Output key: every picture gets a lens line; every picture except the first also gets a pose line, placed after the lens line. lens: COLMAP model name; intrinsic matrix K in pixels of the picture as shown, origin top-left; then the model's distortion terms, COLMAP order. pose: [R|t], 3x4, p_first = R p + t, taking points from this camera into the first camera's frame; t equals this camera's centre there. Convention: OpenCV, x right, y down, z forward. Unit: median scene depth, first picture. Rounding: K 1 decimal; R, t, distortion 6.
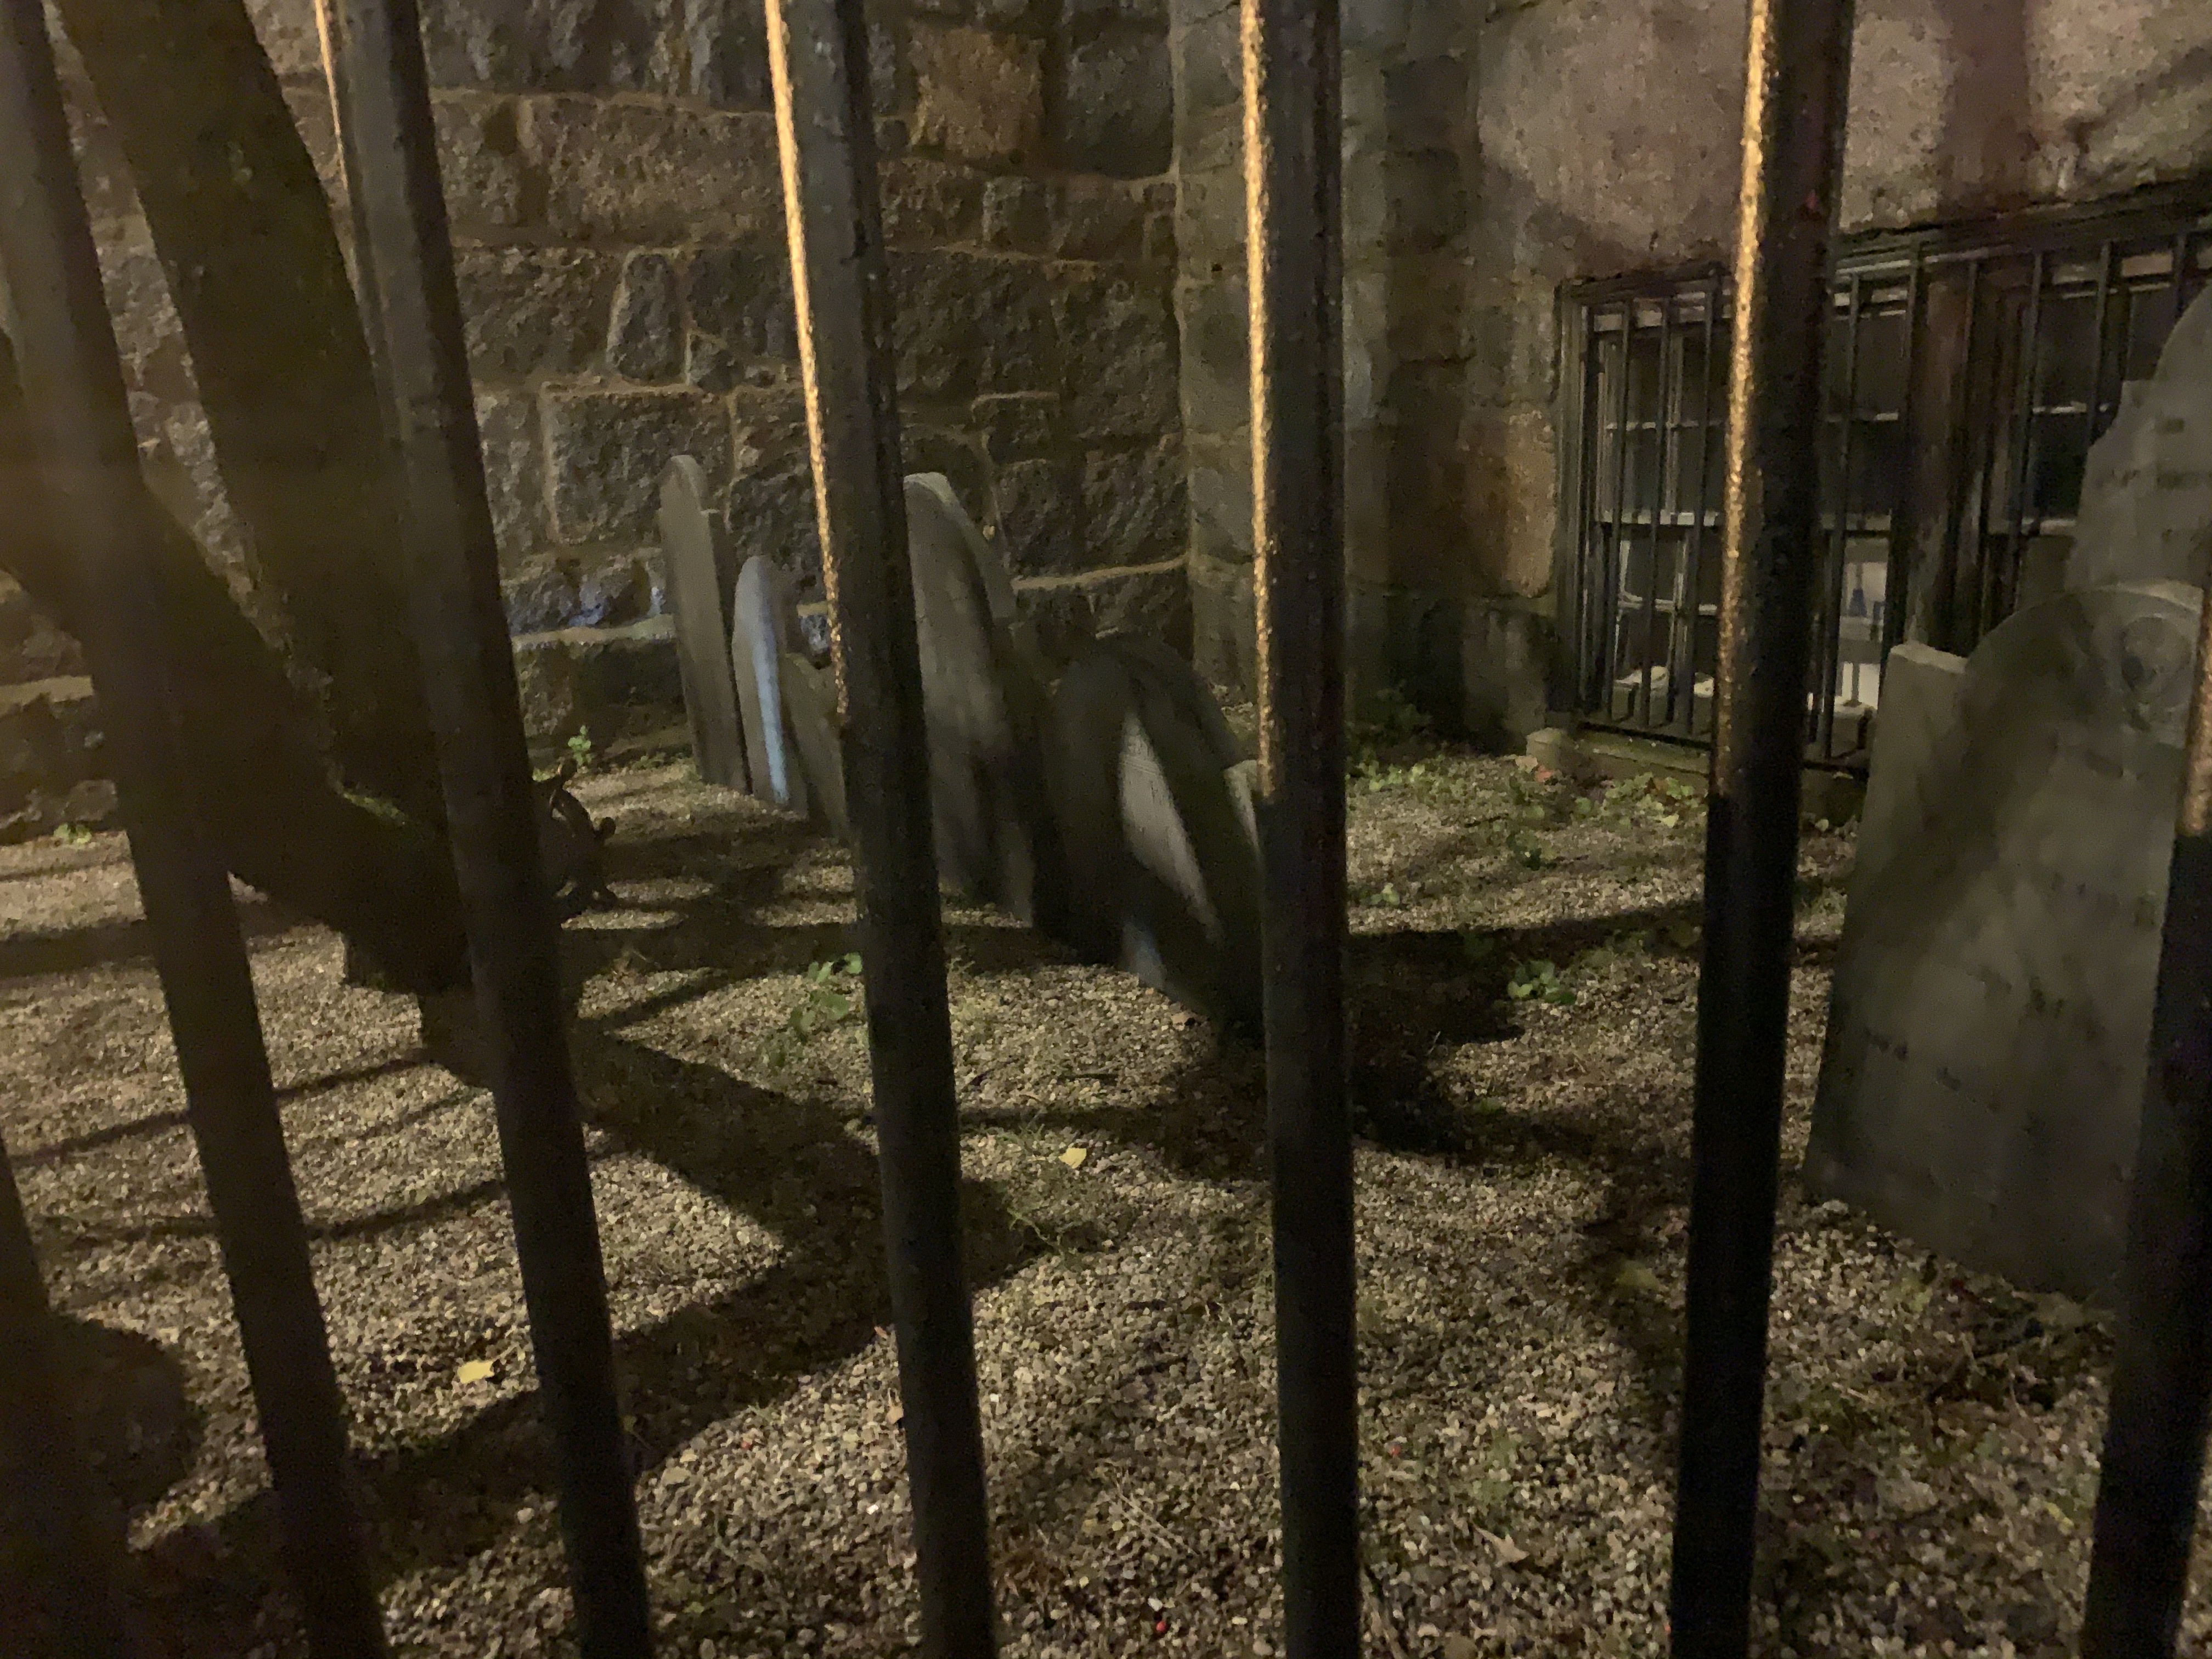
lens RADIAL K [[1683.3, 0, 1111.2], [0, 1683.3, 823.5], [0, 0, 1]] dist [0.005857, 0.004637]
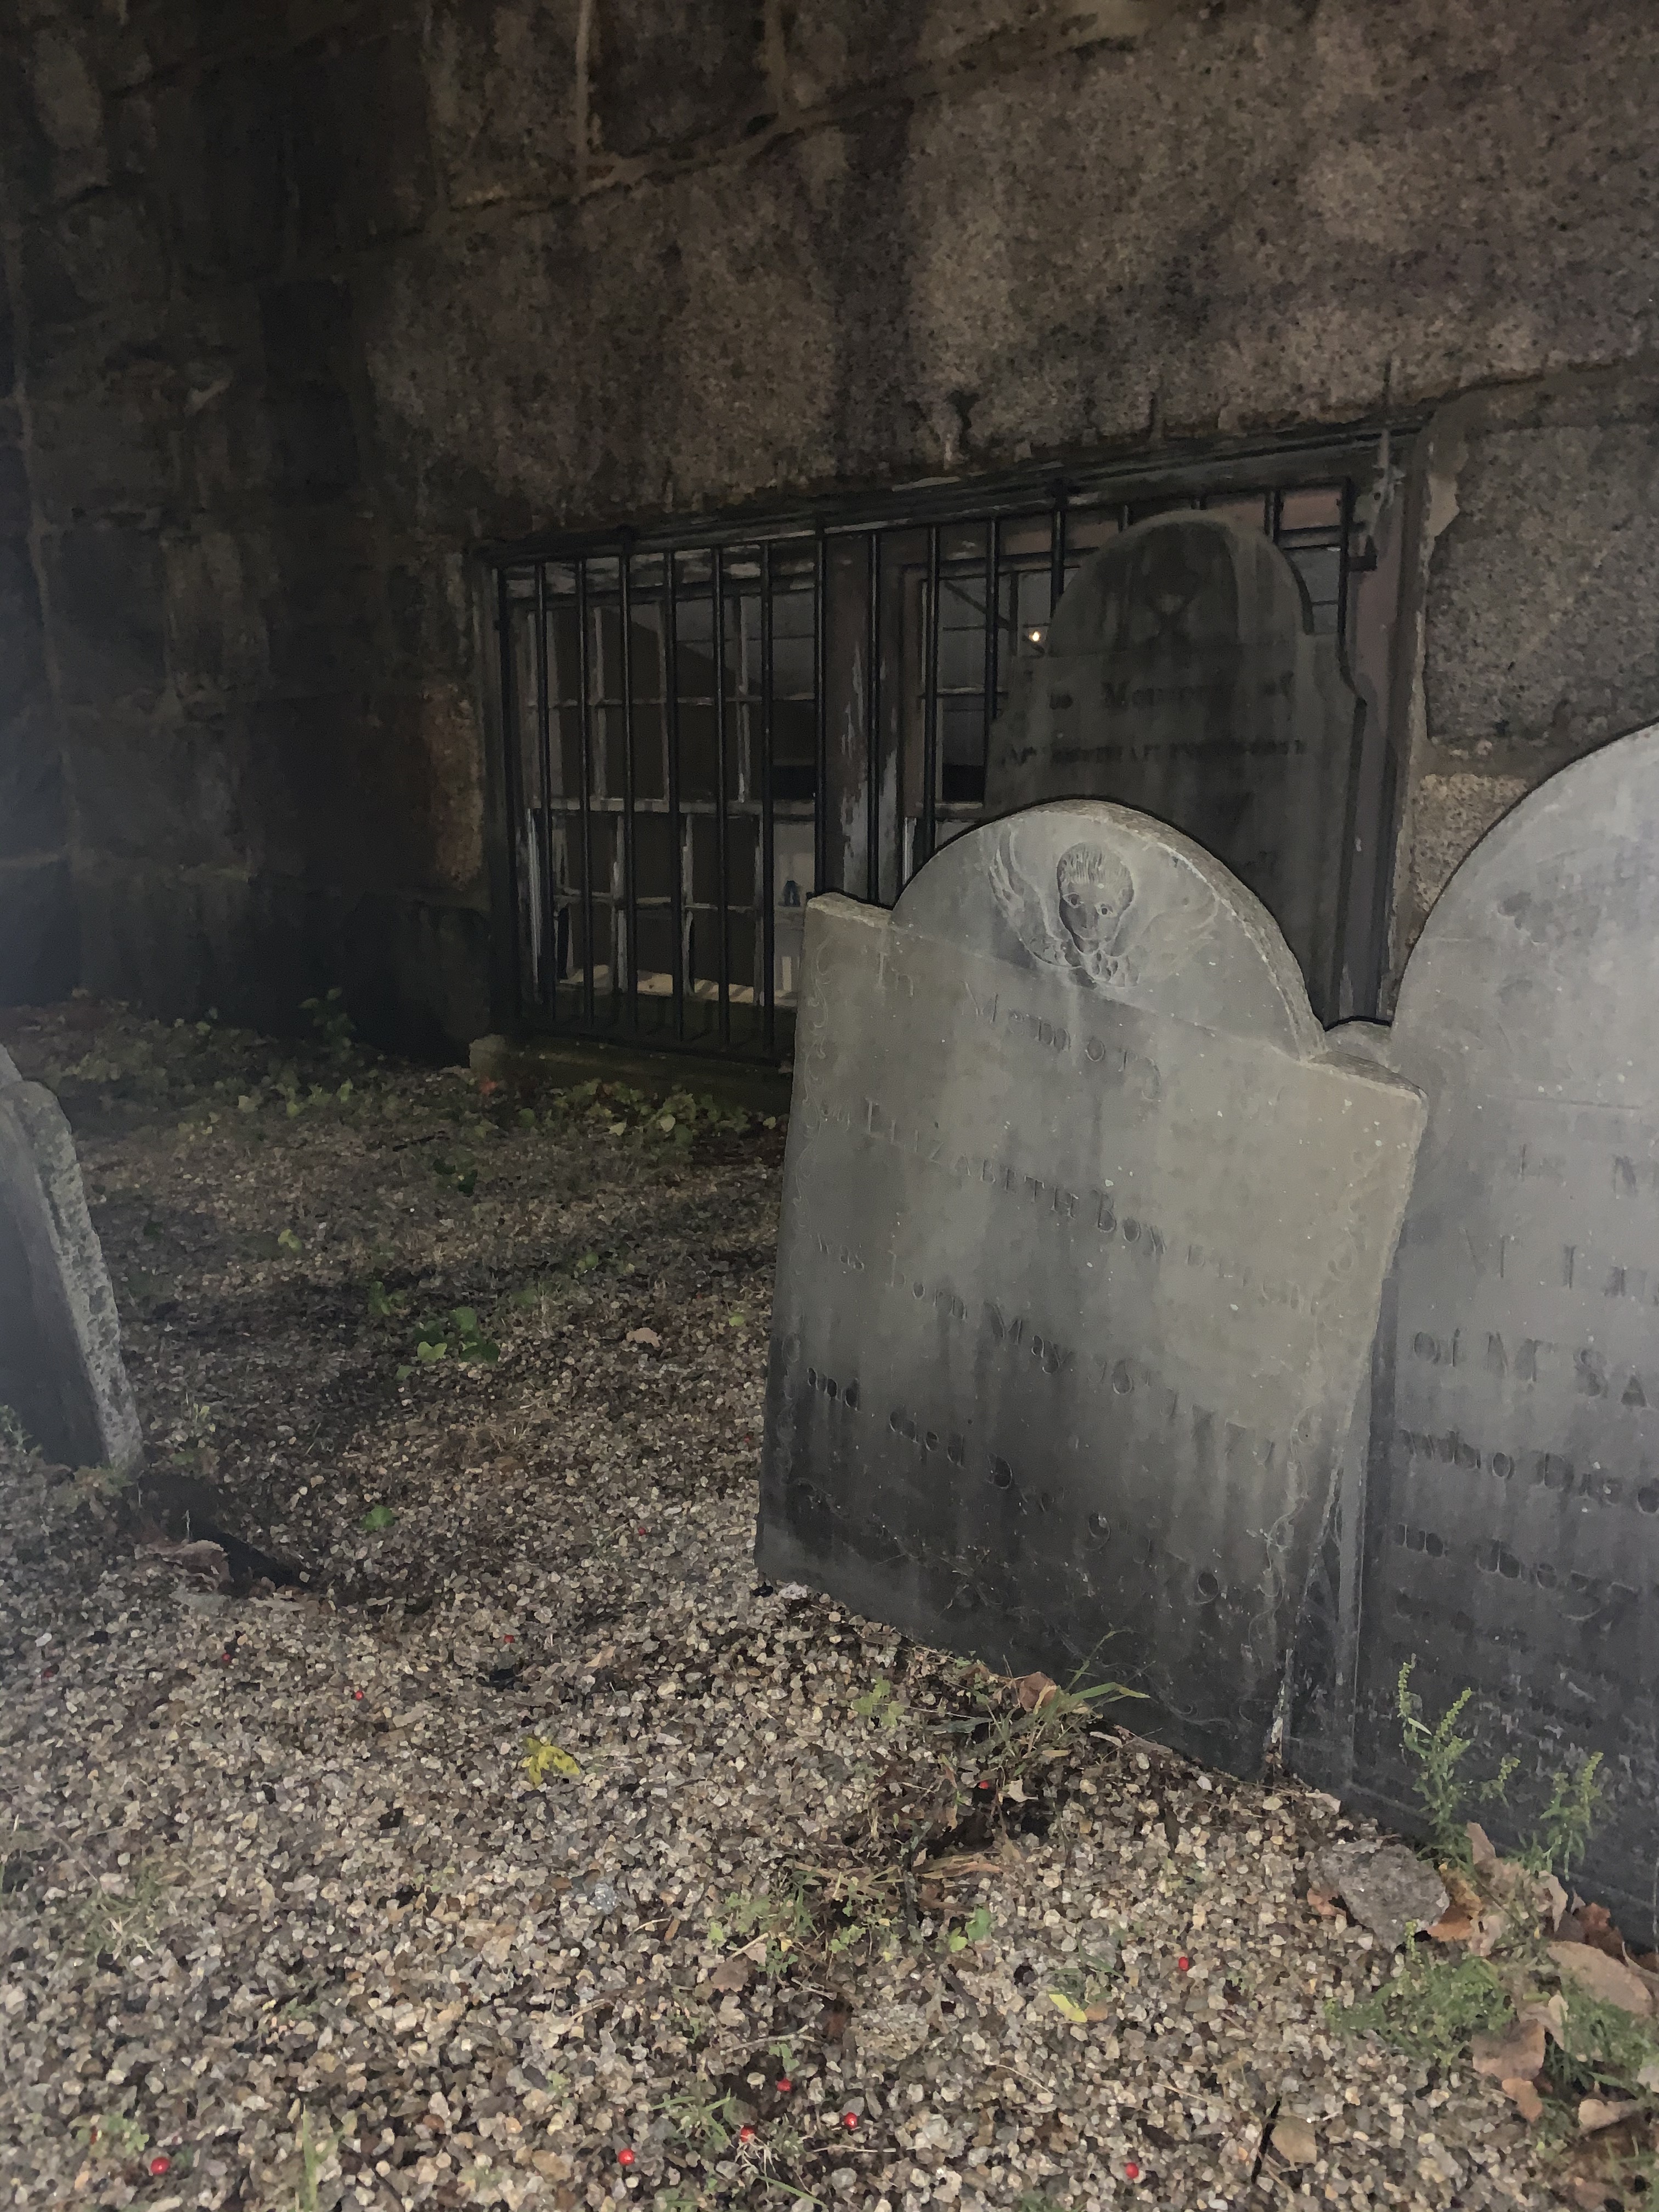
lens RADIAL K [[1683.3, 0, 830.2], [0, 1683.3, 1105.8], [0, 0, 1]] dist [0.005857, 0.004637]
pose [[0.909414, -0.055831, 0.412127, 0.131119], [0.064483, 0.997894, -0.007104, -0.000750], [-0.410863, 0.033036, 0.911099, 0.258710]]
